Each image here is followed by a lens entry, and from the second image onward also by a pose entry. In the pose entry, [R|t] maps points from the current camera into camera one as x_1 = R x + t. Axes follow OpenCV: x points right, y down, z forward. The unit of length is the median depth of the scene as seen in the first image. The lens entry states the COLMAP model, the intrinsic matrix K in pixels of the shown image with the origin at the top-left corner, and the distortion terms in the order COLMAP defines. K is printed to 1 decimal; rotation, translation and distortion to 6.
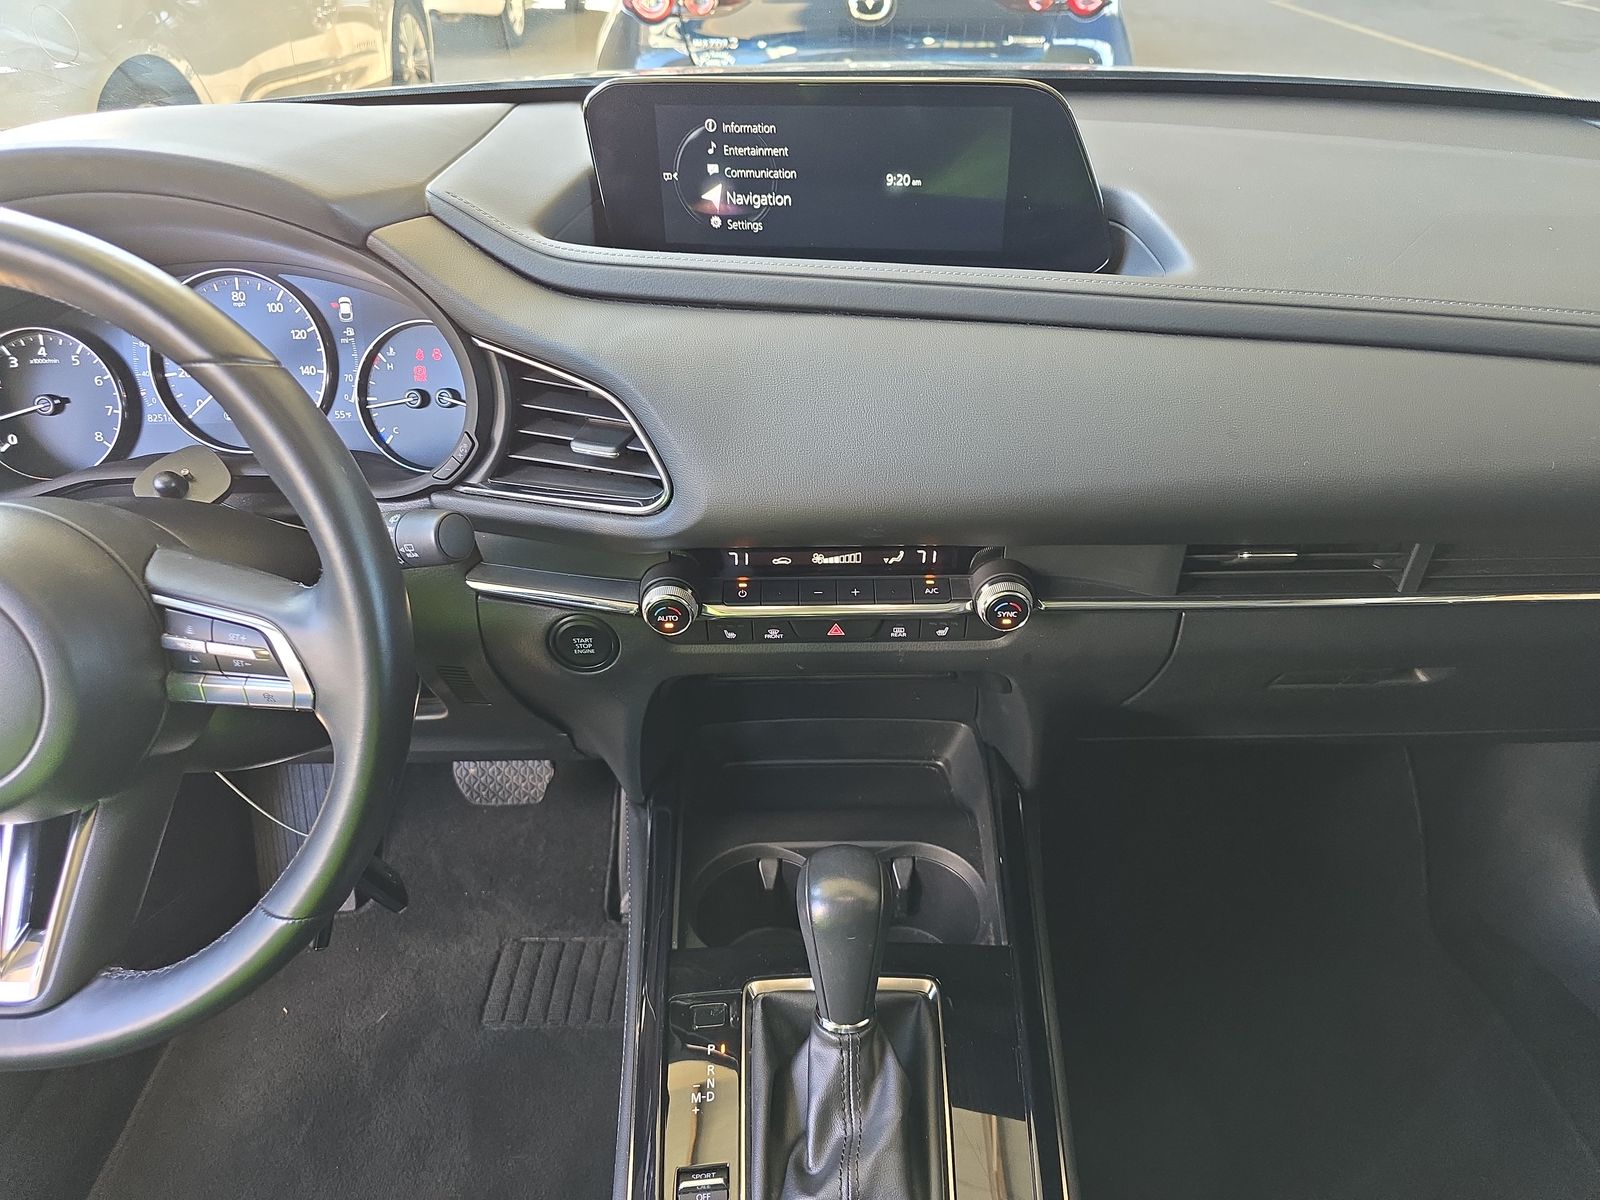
lens RADIAL K [[1057.2, 0, 801.2], [0, 1057.2, 597.4], [0, 0, 1]] dist [-0.002568, -0.005874]
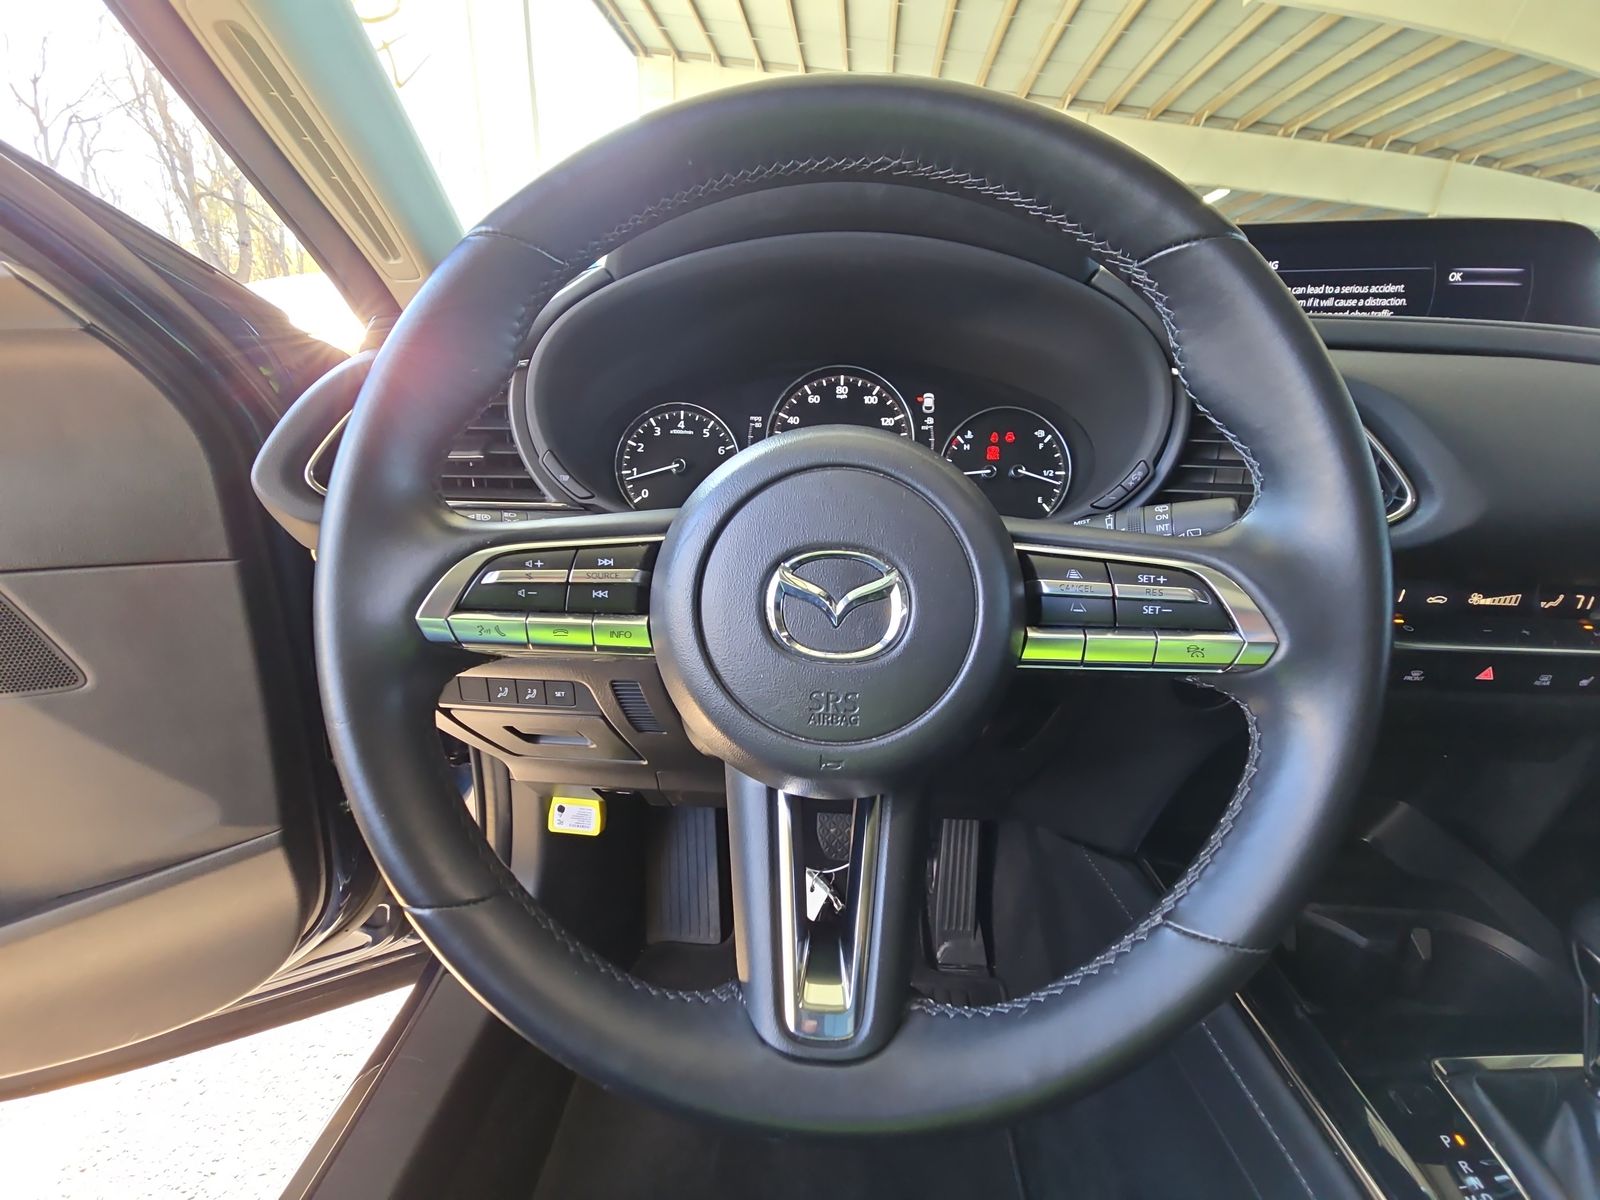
lens RADIAL K [[651.6, 0, 801.9], [0, 651.6, 604.5], [0, 0, 1]] dist [-0.000051, -0.000205]
pose [[0.997704, 0.040621, -0.054193, -0.592717], [-0.051760, 0.973374, -0.223302, 0.141206], [0.043679, 0.225594, 0.973242, 0.361744]]
